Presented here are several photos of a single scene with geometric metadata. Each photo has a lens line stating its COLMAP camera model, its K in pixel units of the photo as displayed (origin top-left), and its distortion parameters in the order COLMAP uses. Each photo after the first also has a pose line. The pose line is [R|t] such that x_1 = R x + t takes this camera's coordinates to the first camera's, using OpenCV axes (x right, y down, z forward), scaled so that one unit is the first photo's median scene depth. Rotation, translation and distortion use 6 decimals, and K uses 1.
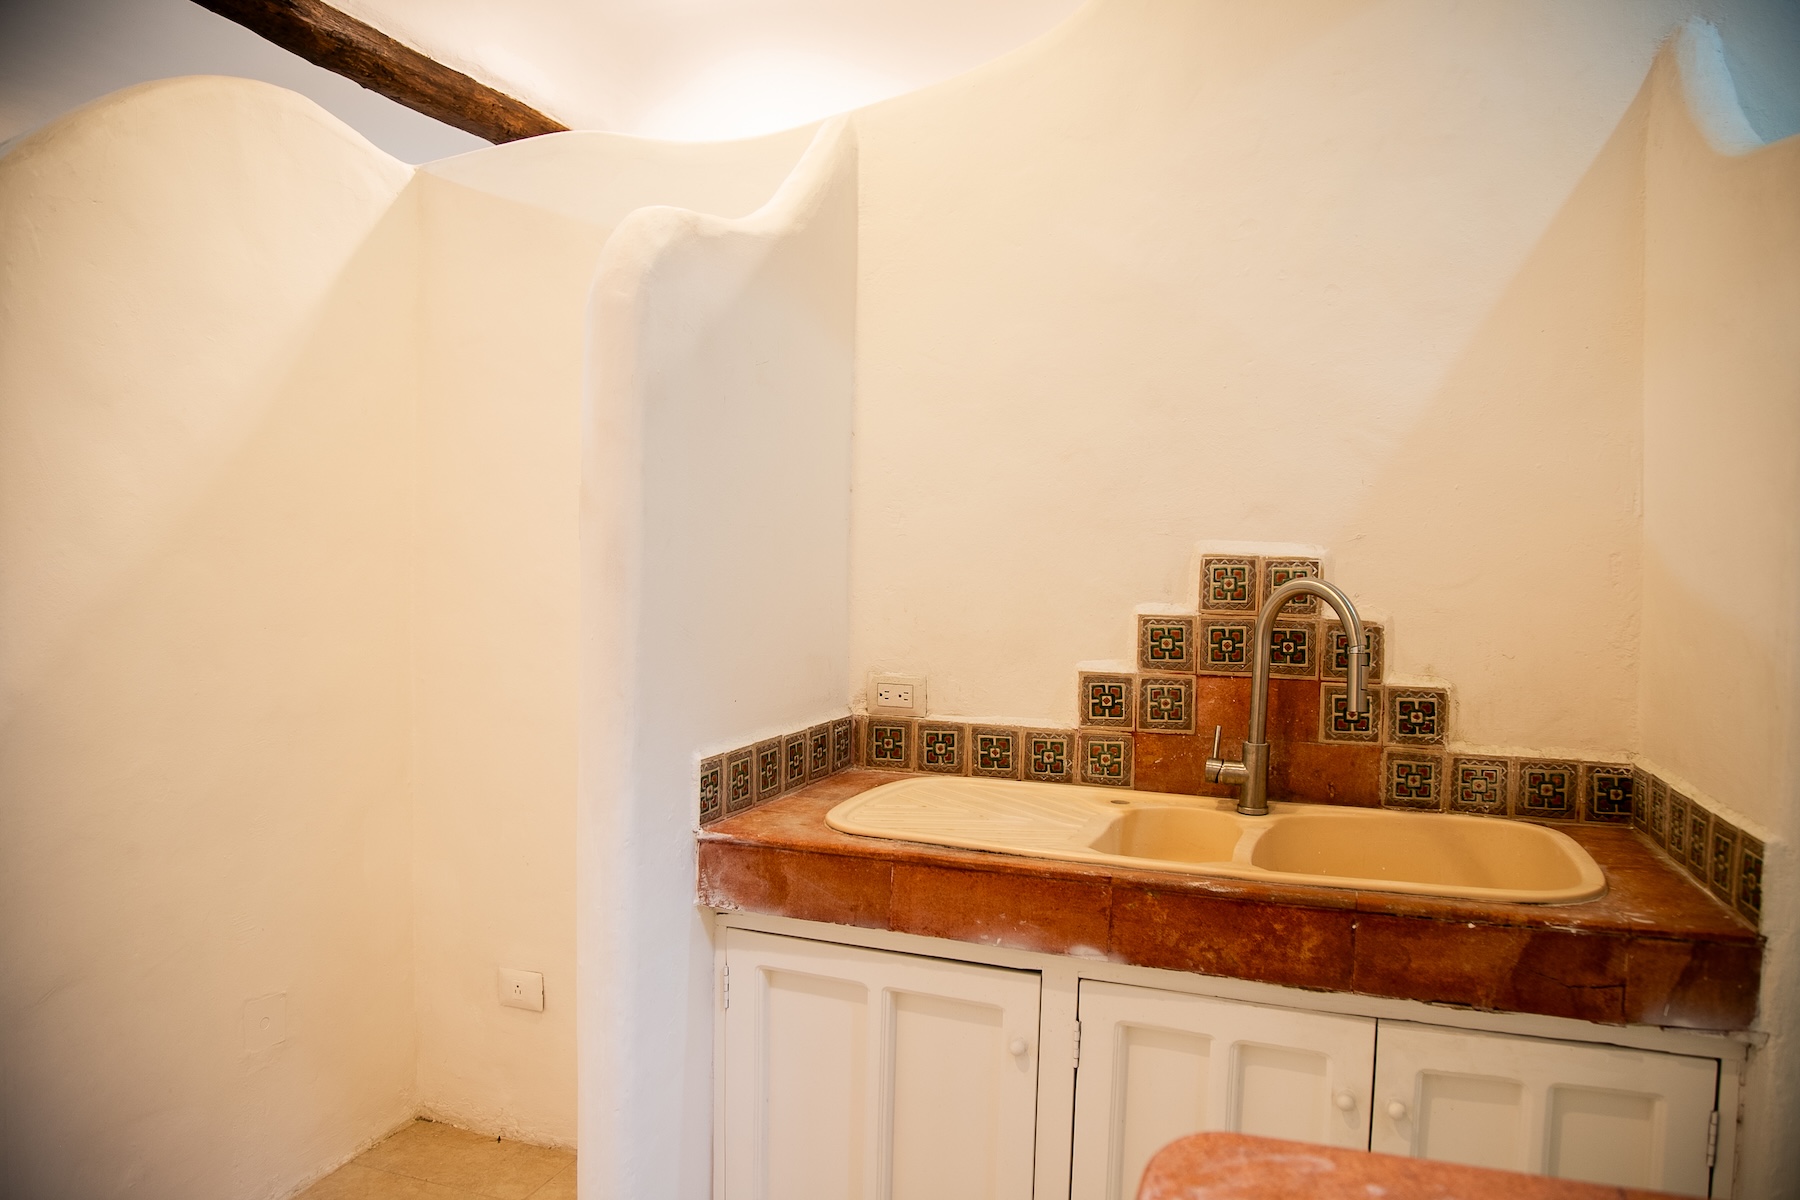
lens RADIAL K [[1251.9, 0, 888.2], [0, 1251.9, 591.4], [0, 0, 1]] dist [-0.116043, 0.058960]
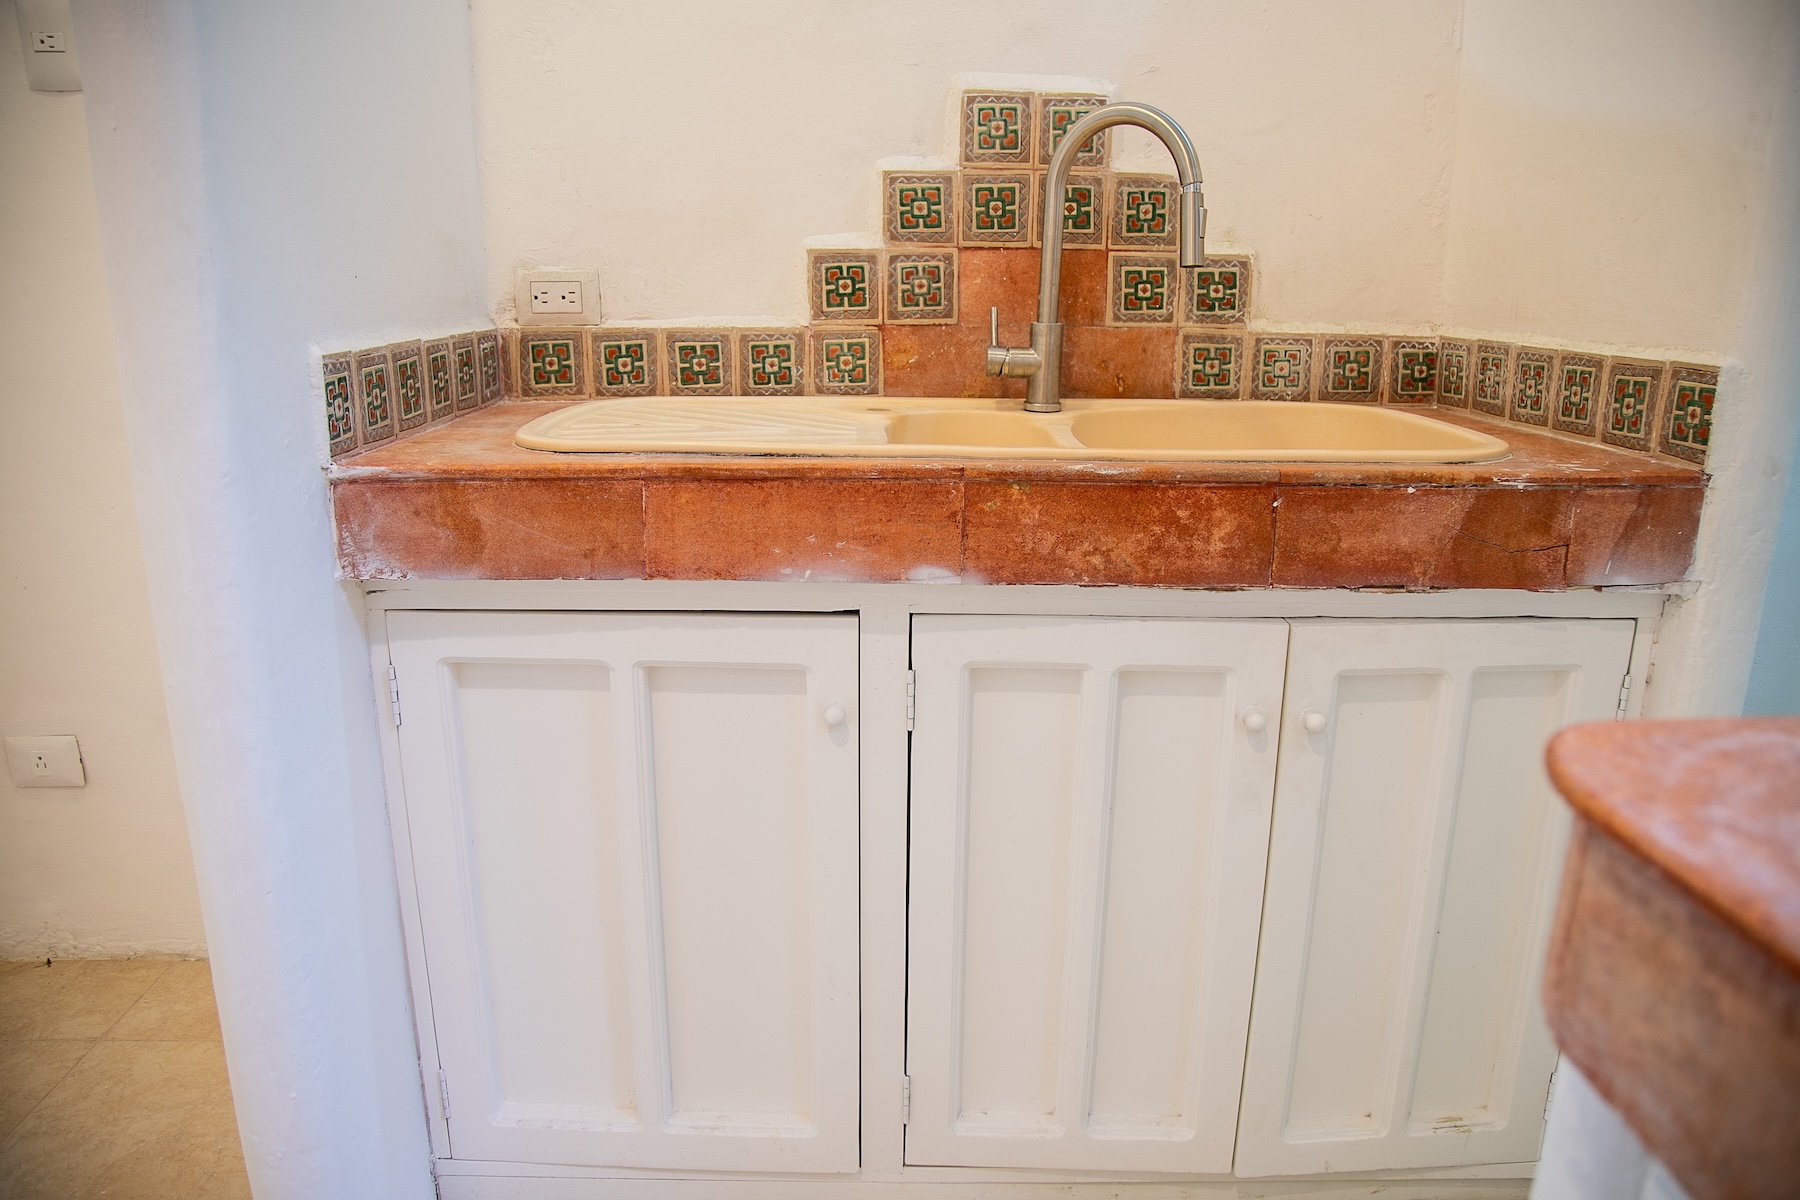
lens RADIAL K [[1251.9, 0, 898.4], [0, 1251.9, 612.0], [0, 0, 1]] dist [-0.116043, 0.058960]
pose [[0.926769, -0.110649, 0.358965, -0.112348], [0.021482, 0.969678, 0.243439, 0.114310], [-0.375017, -0.217900, 0.901045, 0.287099]]
